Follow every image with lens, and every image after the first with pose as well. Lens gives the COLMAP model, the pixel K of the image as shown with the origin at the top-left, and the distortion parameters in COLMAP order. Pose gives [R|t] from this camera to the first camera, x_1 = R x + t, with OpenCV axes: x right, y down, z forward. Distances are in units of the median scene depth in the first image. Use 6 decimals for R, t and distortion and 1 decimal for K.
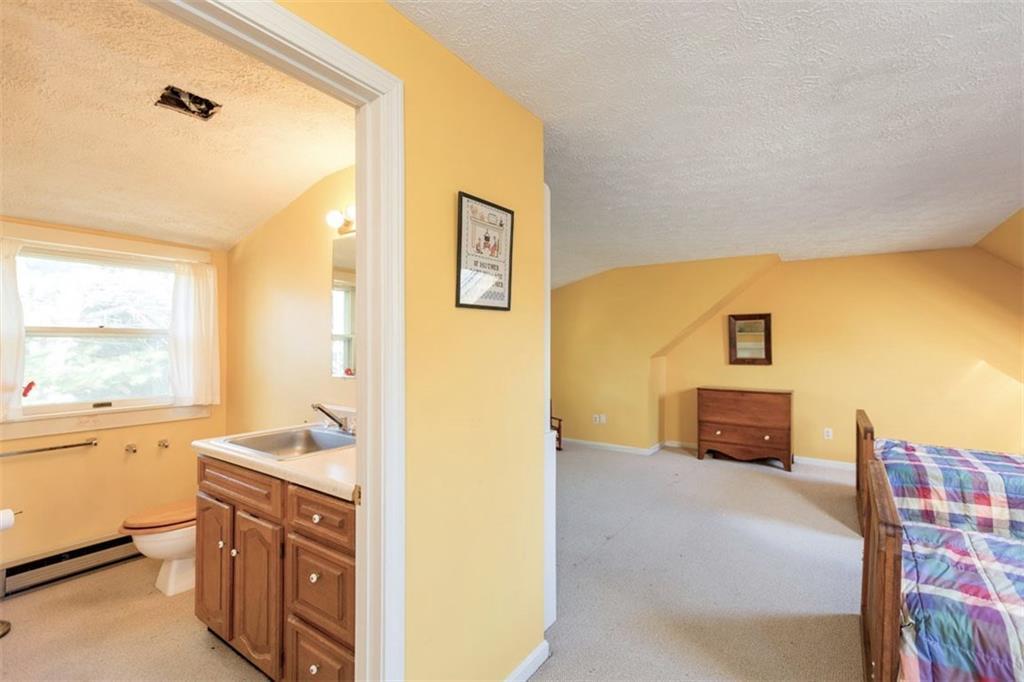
lens RADIAL K [[459.4, 0, 511.4], [0, 459.4, 337.4], [0, 0, 1]] dist [0.002678, -0.000449]
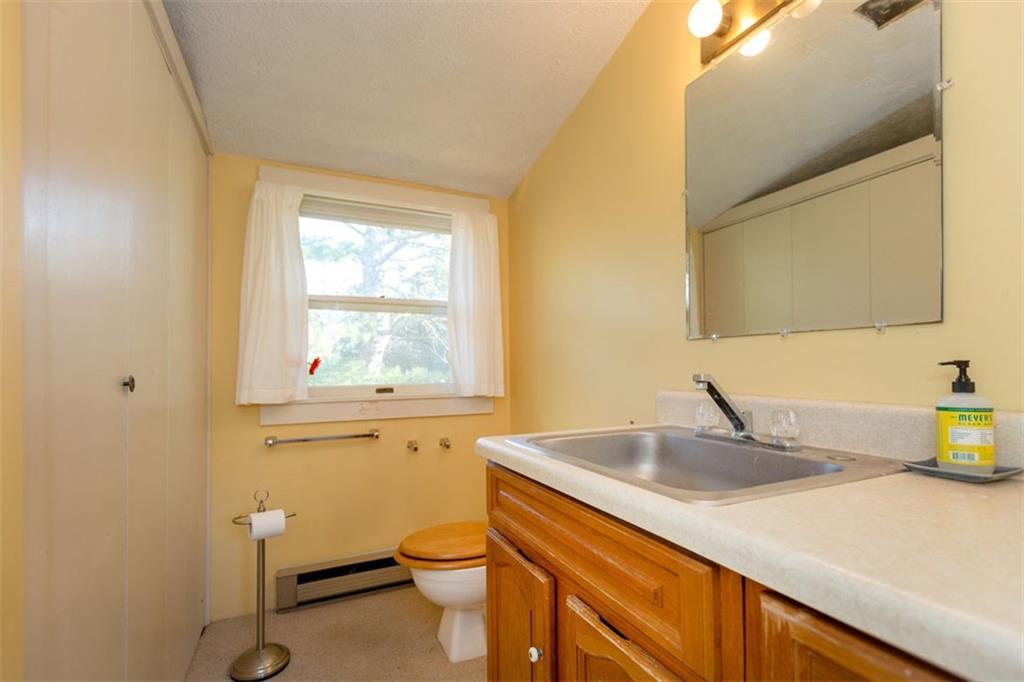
lens RADIAL K [[462.6, 0, 513.0], [0, 462.6, 368.1], [0, 0, 1]] dist [0.001233, -0.000050]
pose [[0.870551, -0.007598, -0.492020, -0.302038], [0.017494, 0.999727, 0.015514, 0.106370], [0.491767, -0.022114, 0.870446, 0.424672]]
